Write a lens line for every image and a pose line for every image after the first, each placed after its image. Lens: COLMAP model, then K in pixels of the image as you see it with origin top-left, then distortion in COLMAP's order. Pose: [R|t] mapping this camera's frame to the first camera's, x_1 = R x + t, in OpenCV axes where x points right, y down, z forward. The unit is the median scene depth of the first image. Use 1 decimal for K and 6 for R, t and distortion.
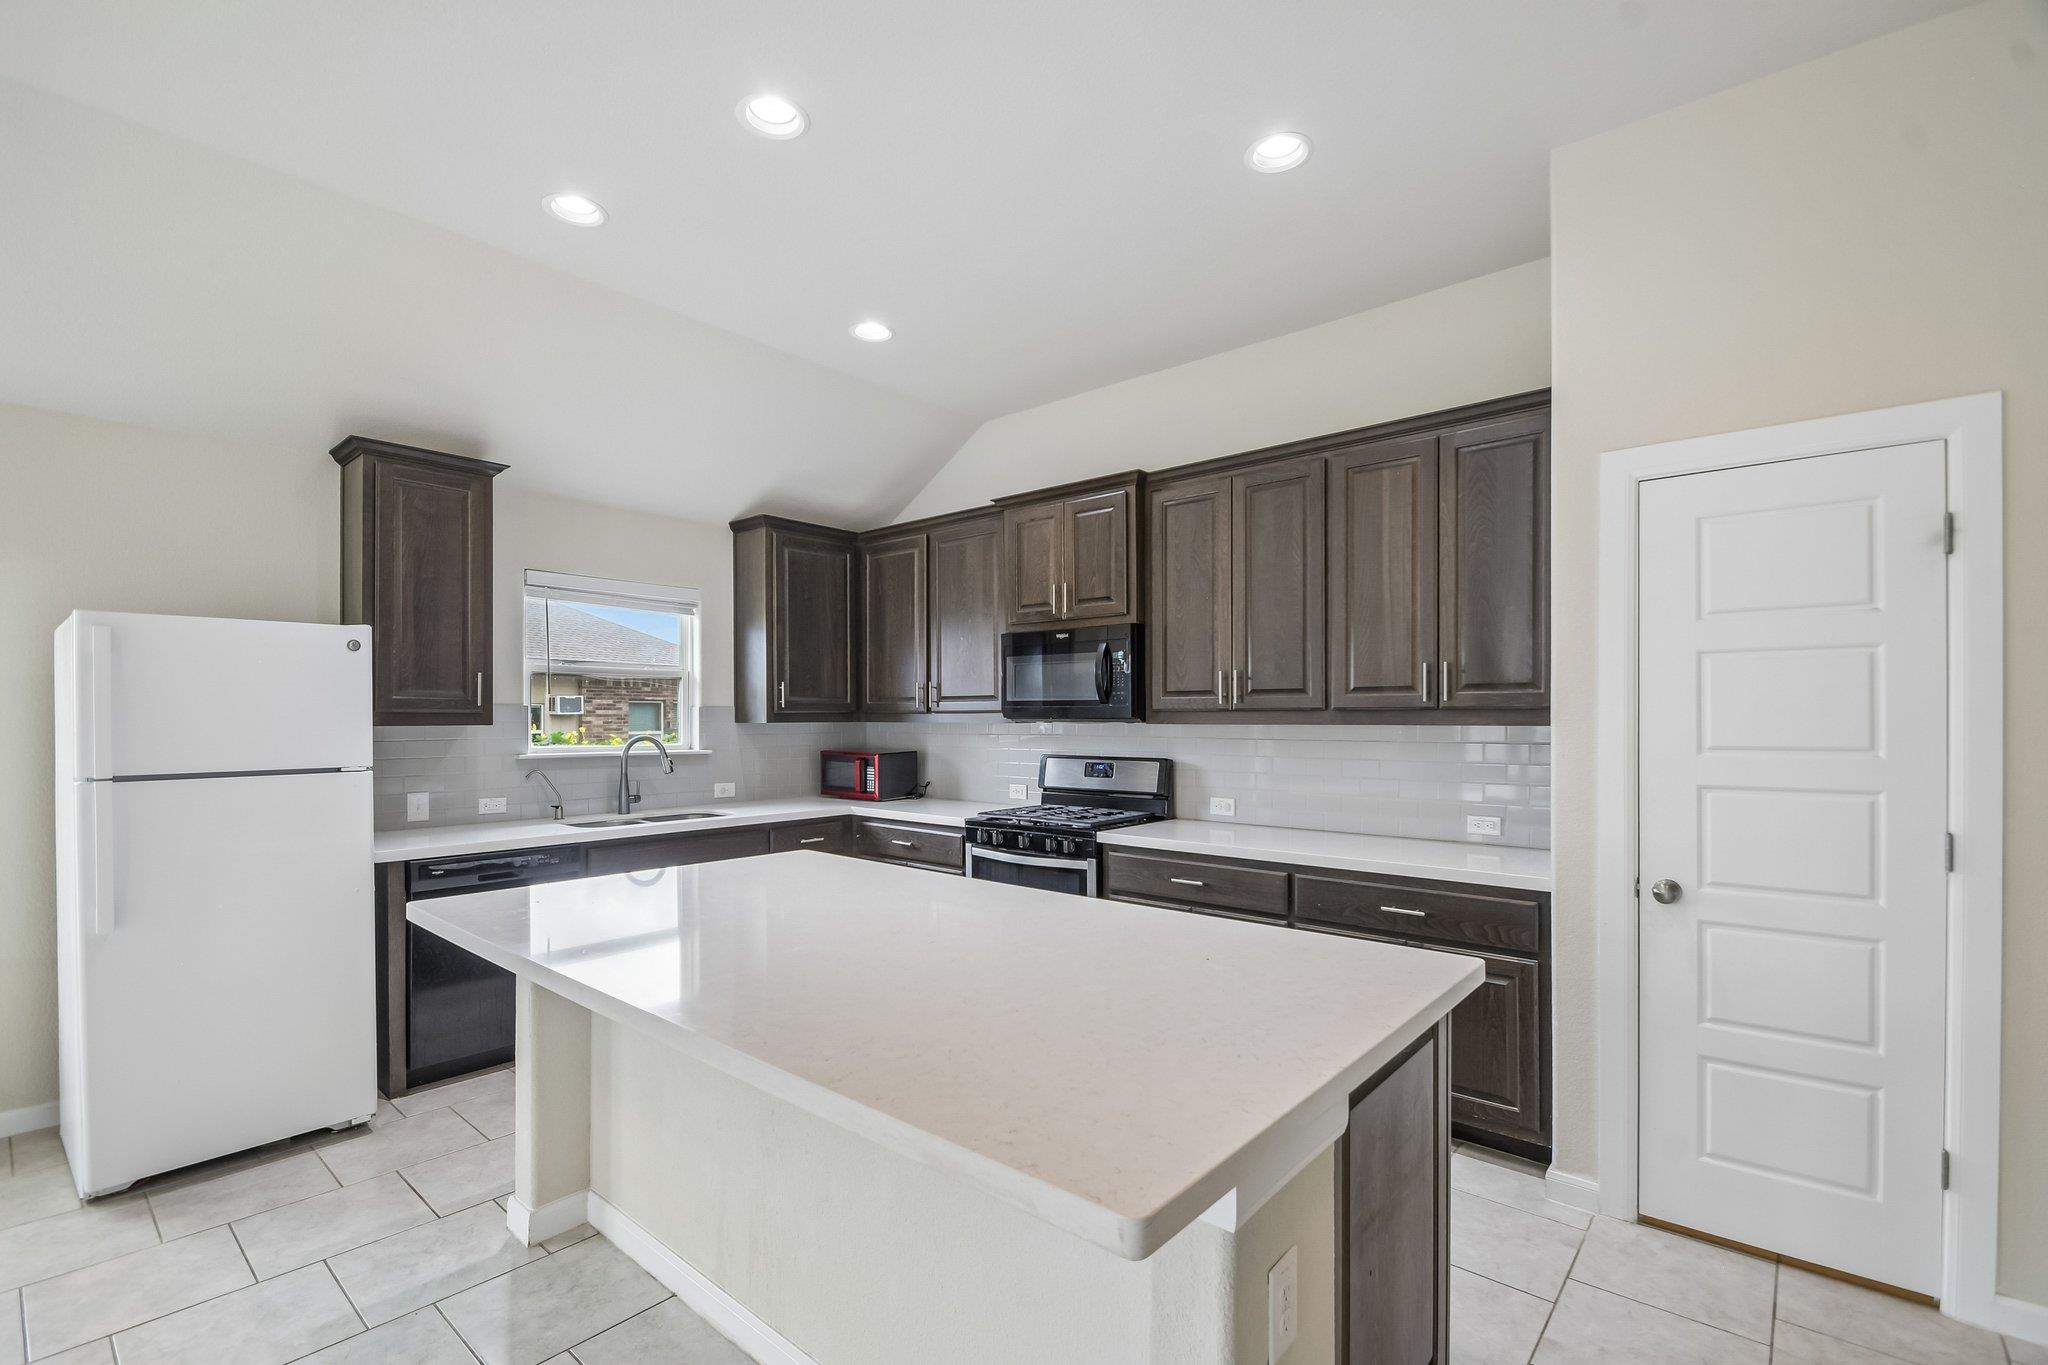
lens RADIAL K [[903.7, 0, 1028.5], [0, 903.7, 712.5], [0, 0, 1]] dist [-0.003221, -0.000501]
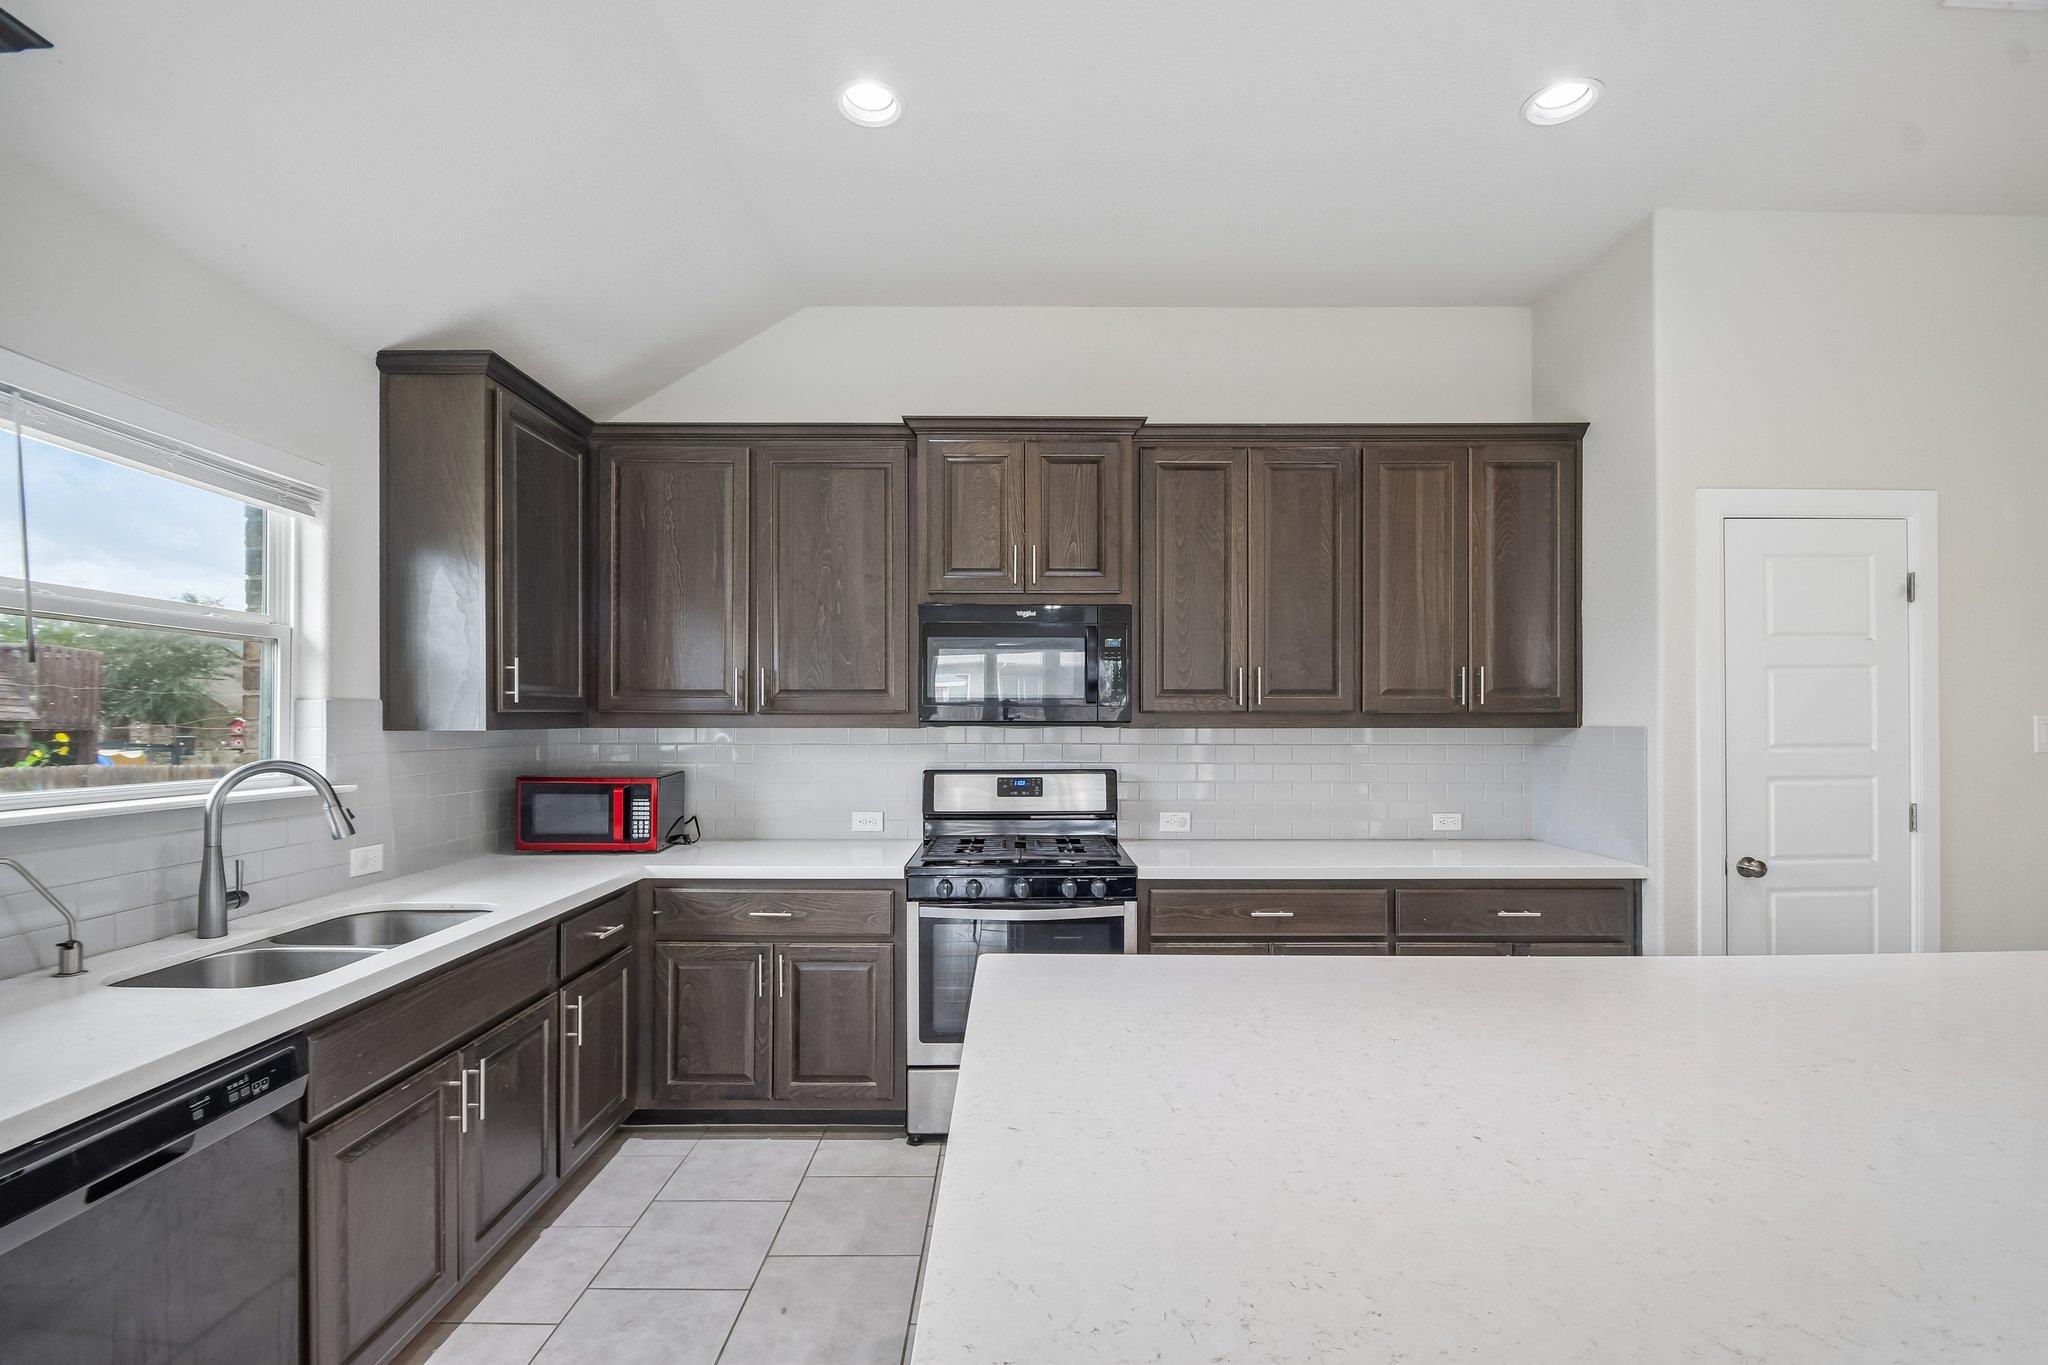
lens RADIAL K [[923.5, 0, 1023.2], [0, 923.5, 700.1], [0, 0, 1]] dist [0.007254, -0.000258]
pose [[0.756197, 0.014365, 0.654187, -0.486640], [-0.003523, 0.999834, -0.017883, 0.002376], [-0.654335, 0.011218, 0.756122, 0.420816]]
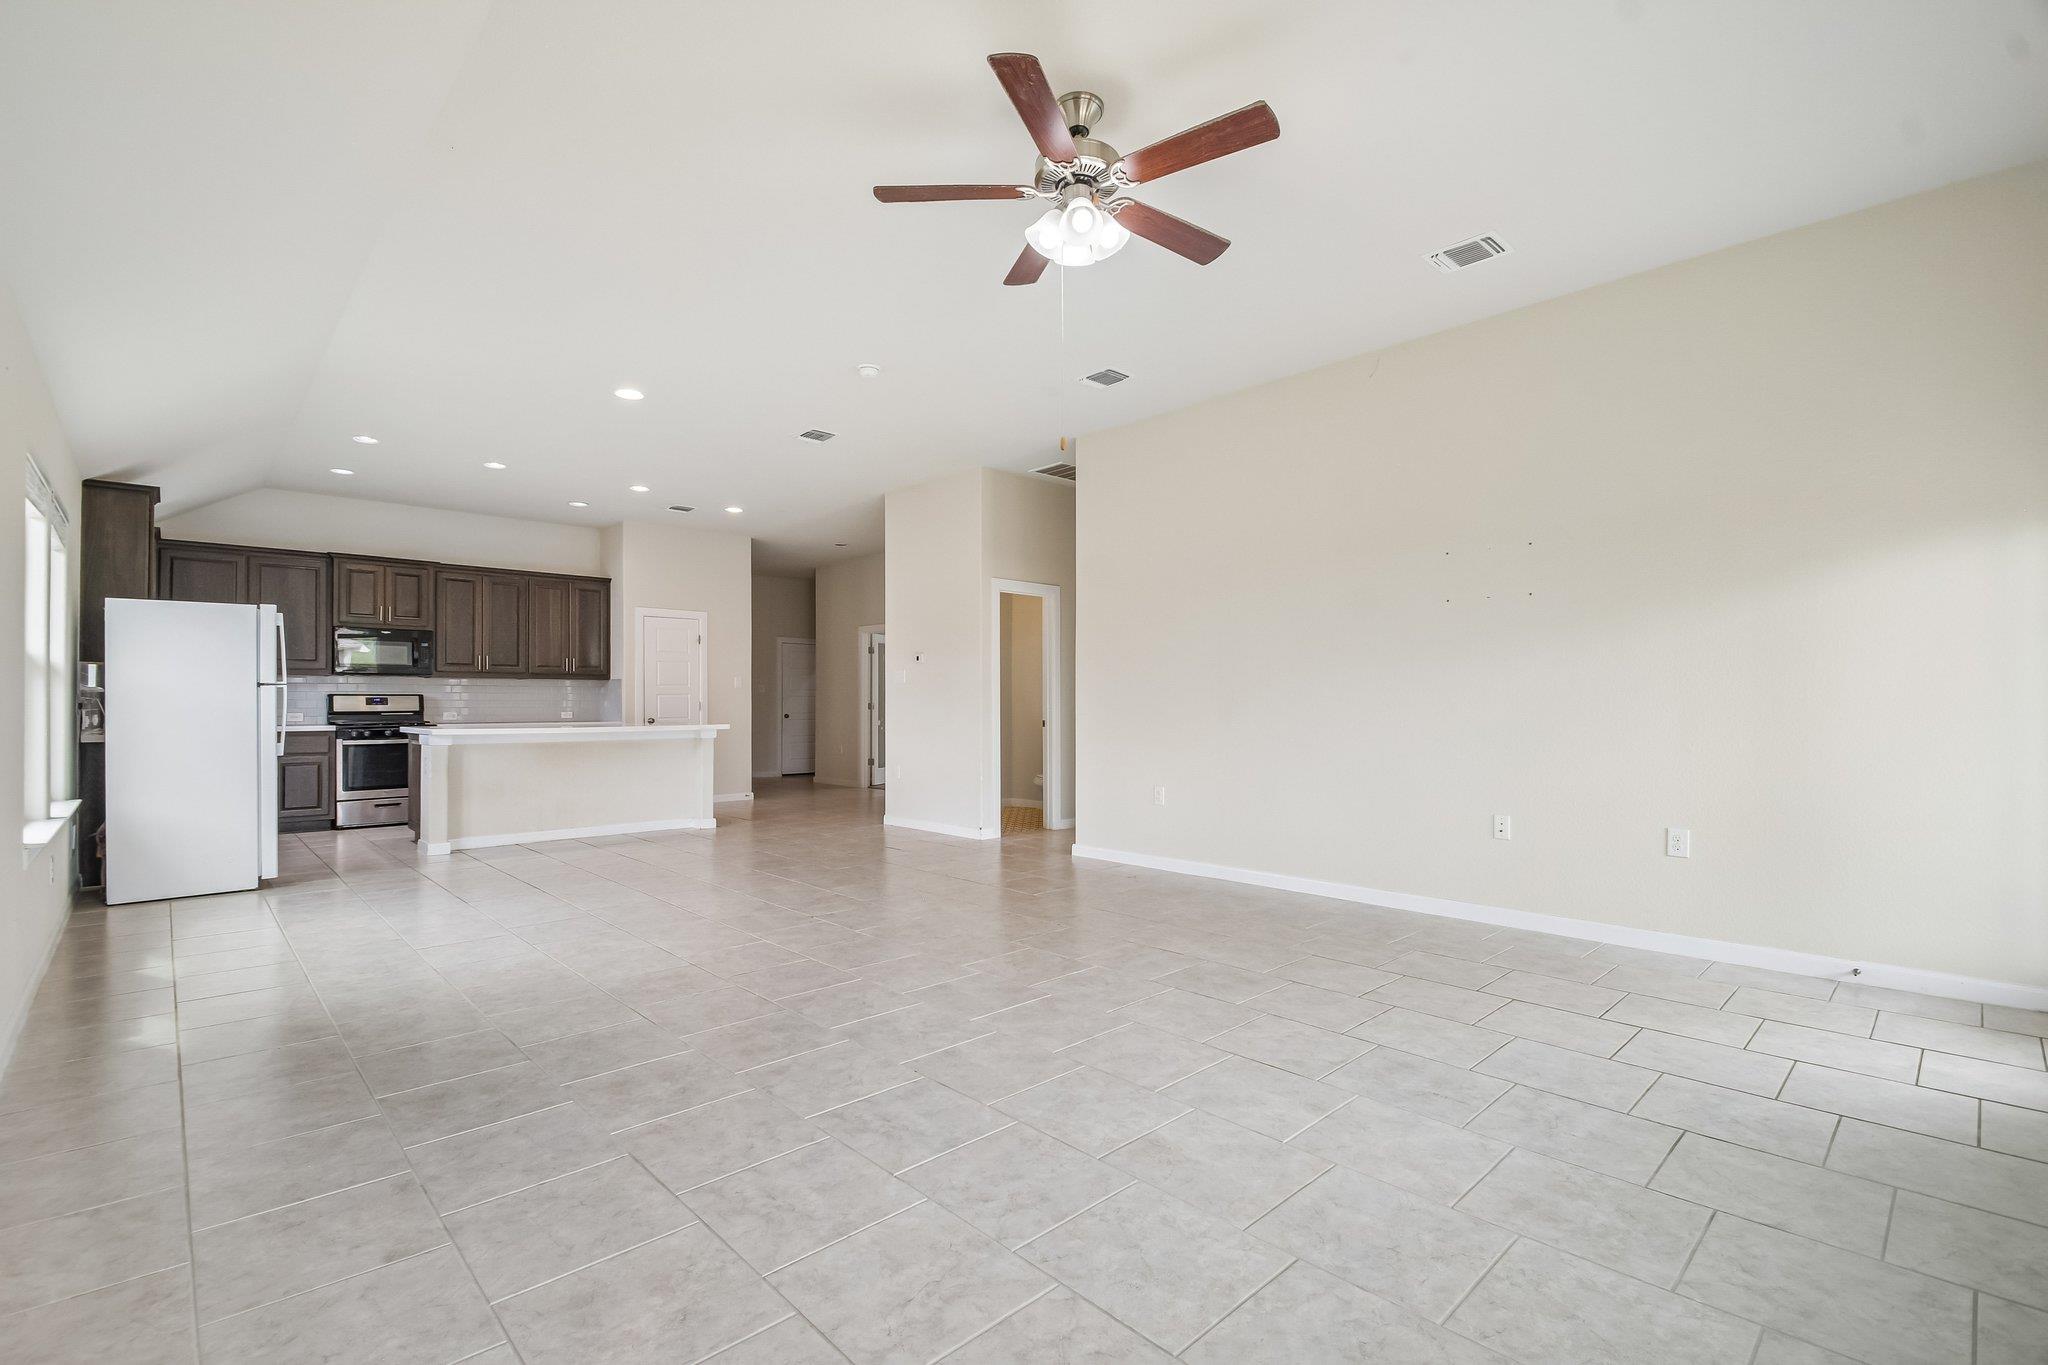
lens RADIAL K [[923.5, 0, 1023.2], [0, 923.5, 700.1], [0, 0, 1]] dist [0.007254, -0.000258]
pose [[0.114886, -0.002367, 0.993376, -1.886227], [-0.008102, 0.999962, 0.003320, 0.047694], [-0.993346, -0.008430, 0.114863, -0.656448]]
